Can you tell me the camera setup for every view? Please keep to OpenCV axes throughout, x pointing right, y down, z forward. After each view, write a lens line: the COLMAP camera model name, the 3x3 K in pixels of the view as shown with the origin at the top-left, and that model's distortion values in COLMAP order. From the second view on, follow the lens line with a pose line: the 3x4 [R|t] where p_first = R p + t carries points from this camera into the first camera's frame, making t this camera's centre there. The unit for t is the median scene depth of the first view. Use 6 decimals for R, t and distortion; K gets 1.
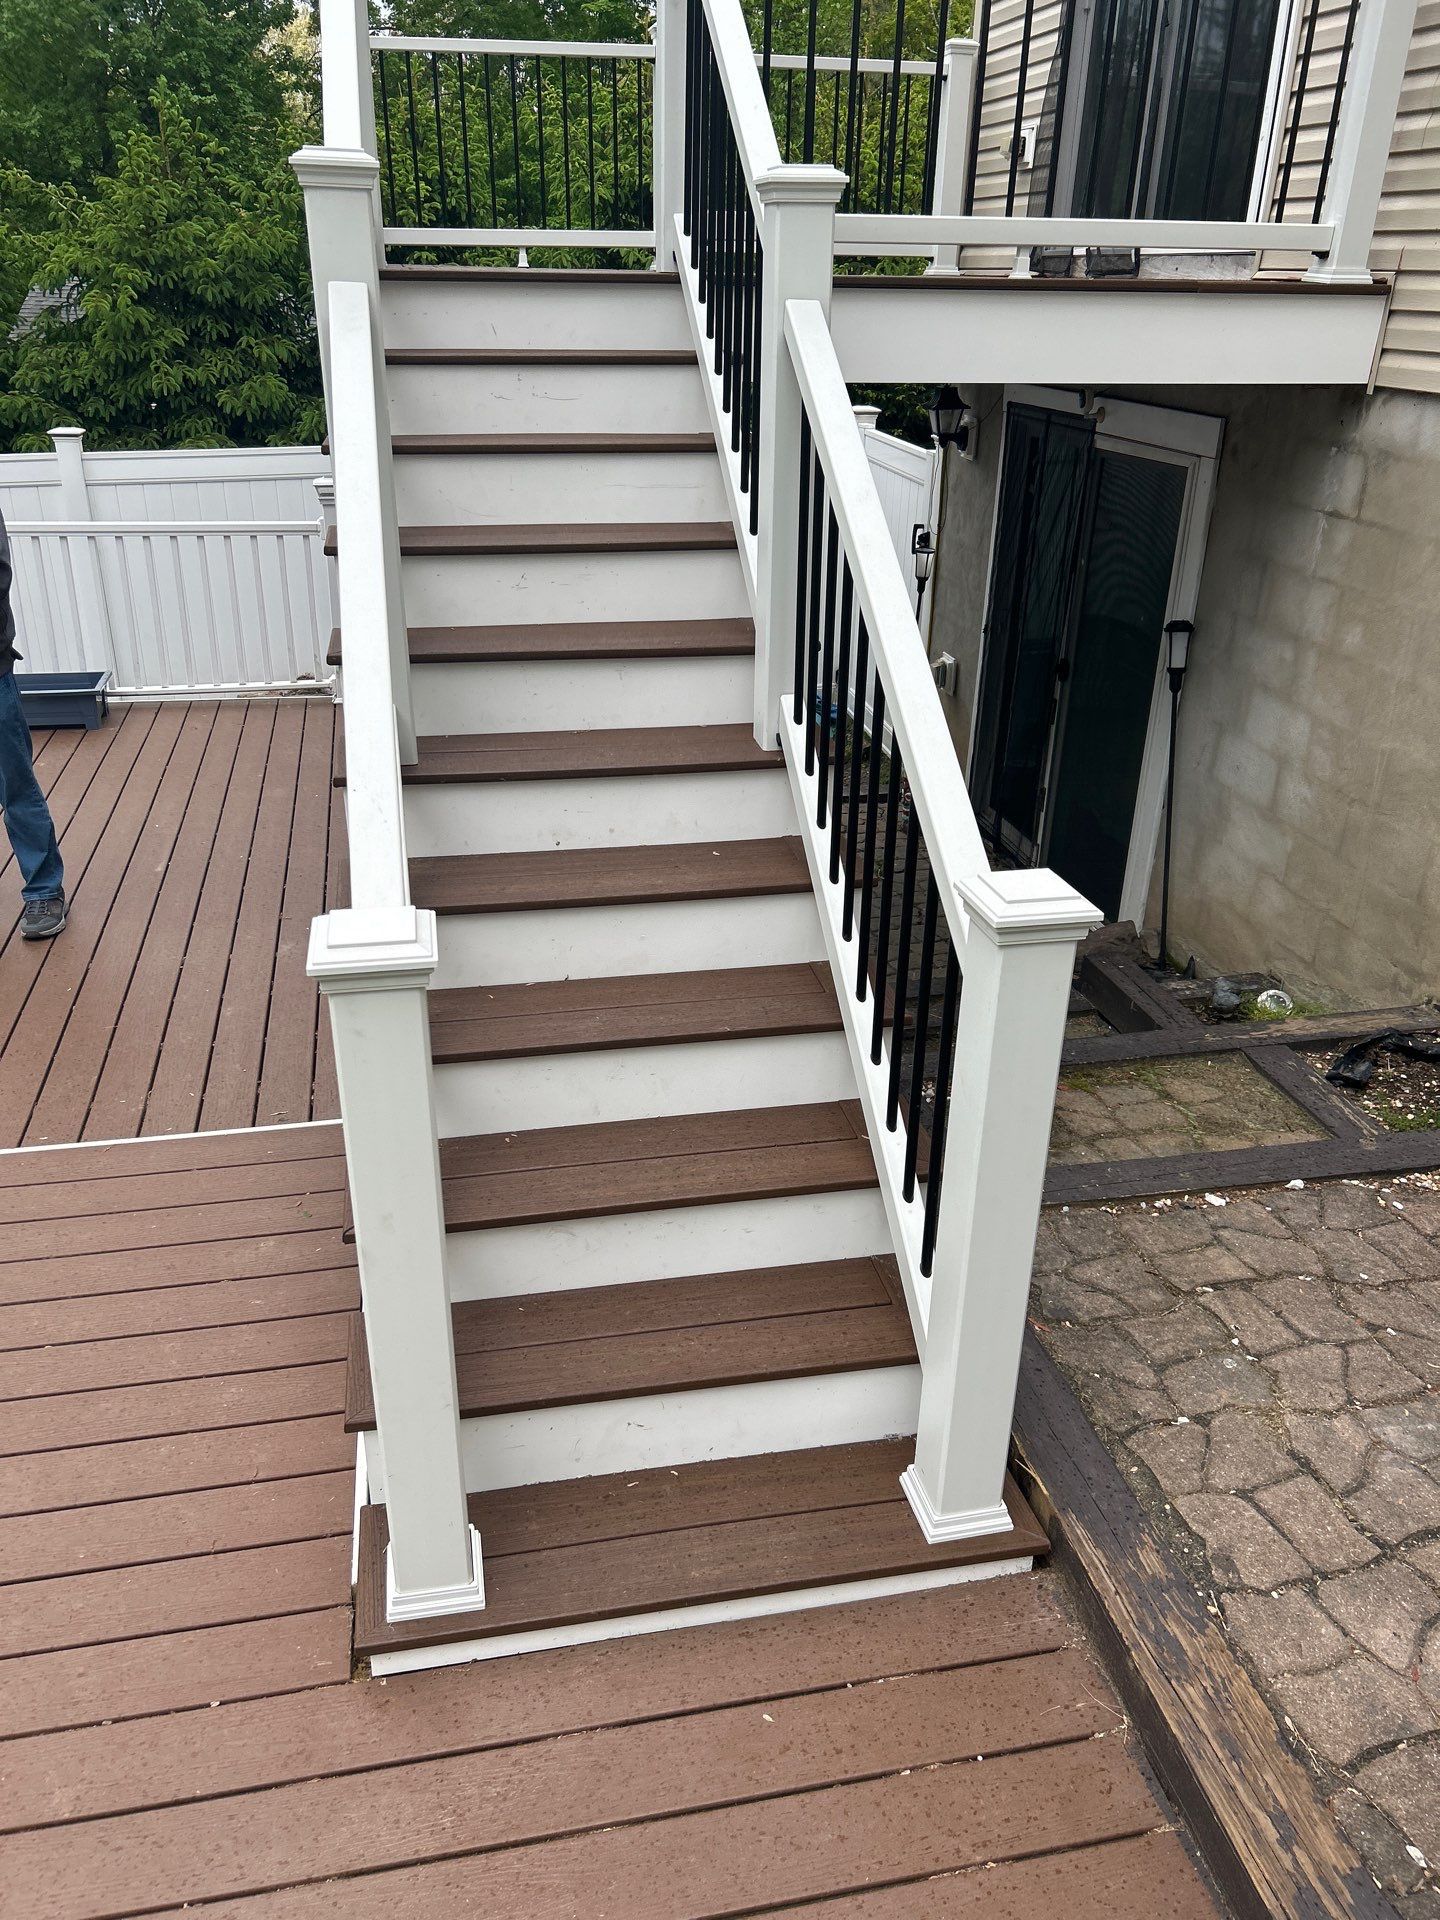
lens RADIAL K [[1443.4, 0, 712.5], [0, 1443.4, 974.4], [0, 0, 1]] dist [0.025569, -0.019678]
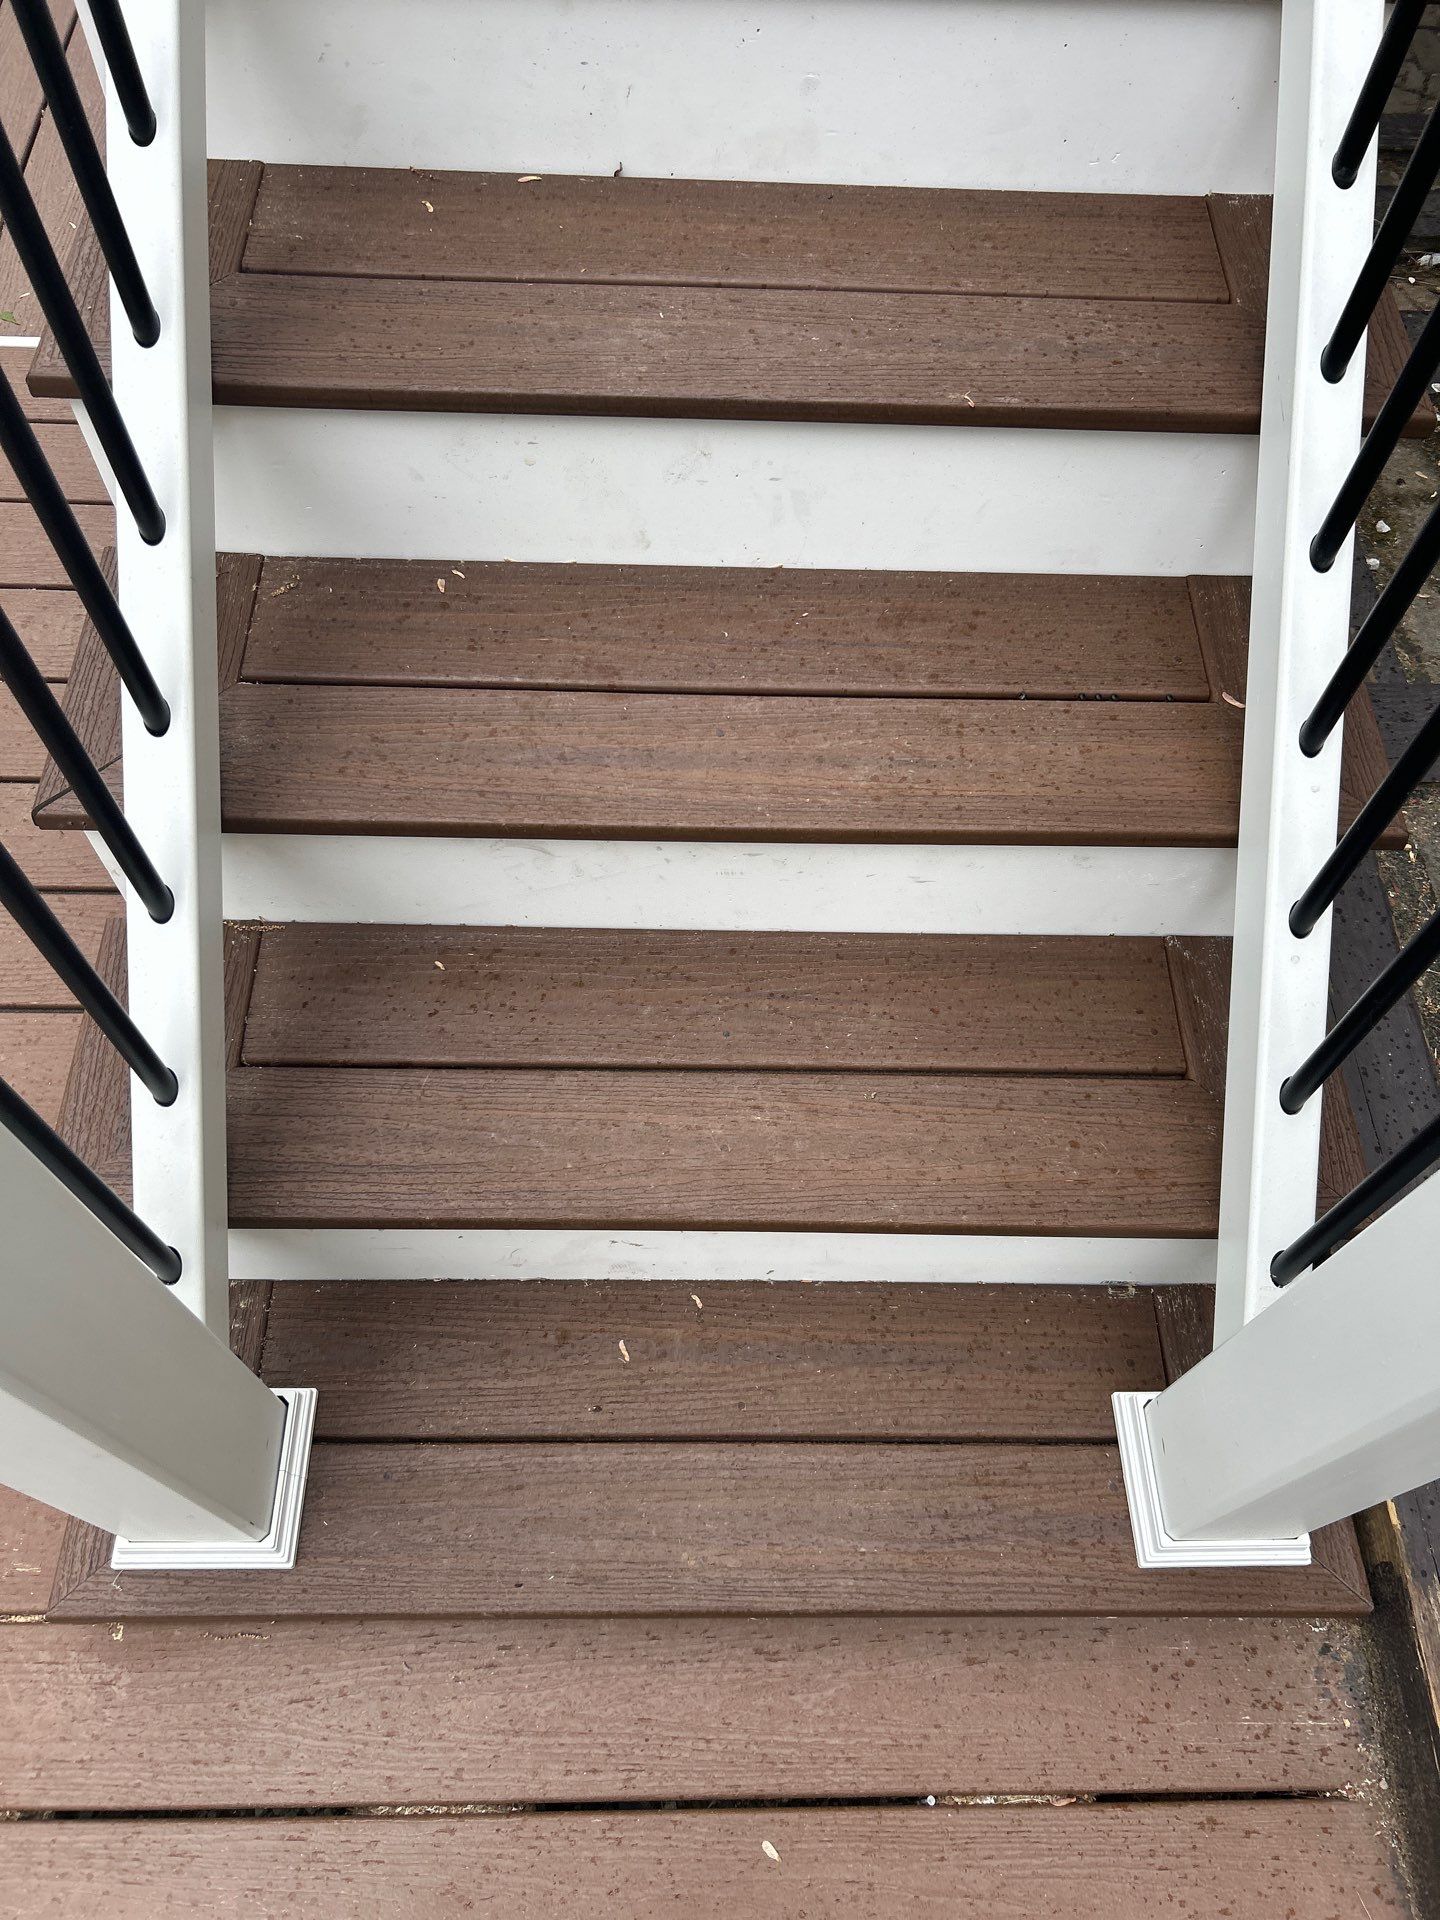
lens RADIAL K [[1443.4, 0, 722.8], [0, 1443.4, 958.9], [0, 0, 1]] dist [0.025569, -0.019678]
pose [[0.981298, 0.178081, -0.073089, 0.000120], [-0.103609, 0.808622, 0.579134, -0.039907], [0.162234, -0.560730, 0.811950, 0.358603]]
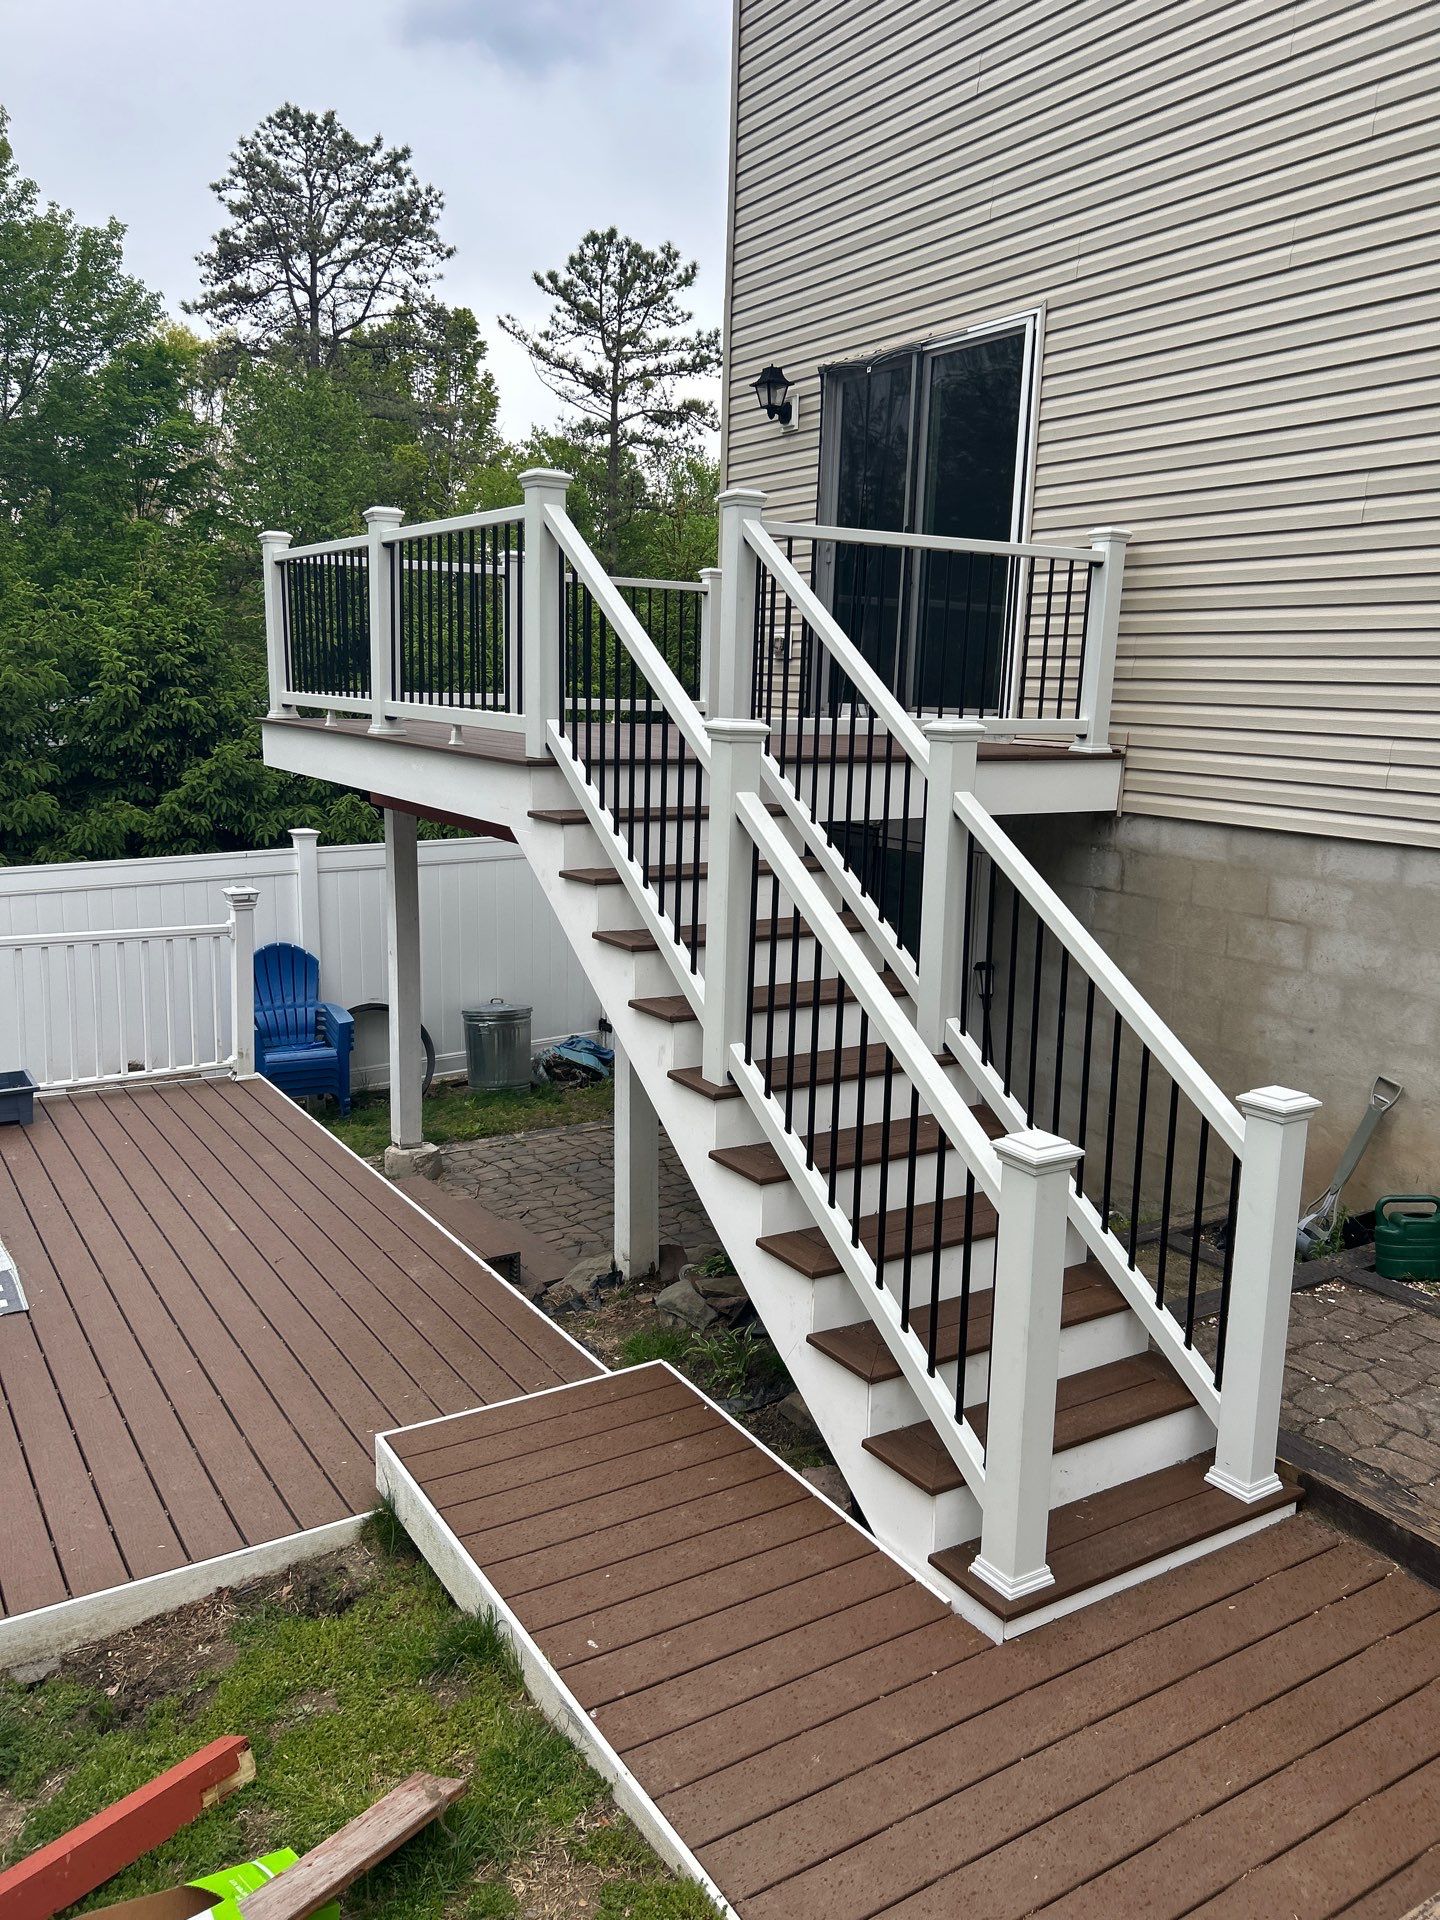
lens RADIAL K [[1443.4, 0, 727.0], [0, 1443.4, 967.9], [0, 0, 1]] dist [0.025569, -0.019678]
pose [[0.935584, -0.061708, 0.347670, -0.509282], [0.144545, 0.965265, -0.217649, 0.040580], [-0.322163, 0.253883, 0.912006, -0.256954]]
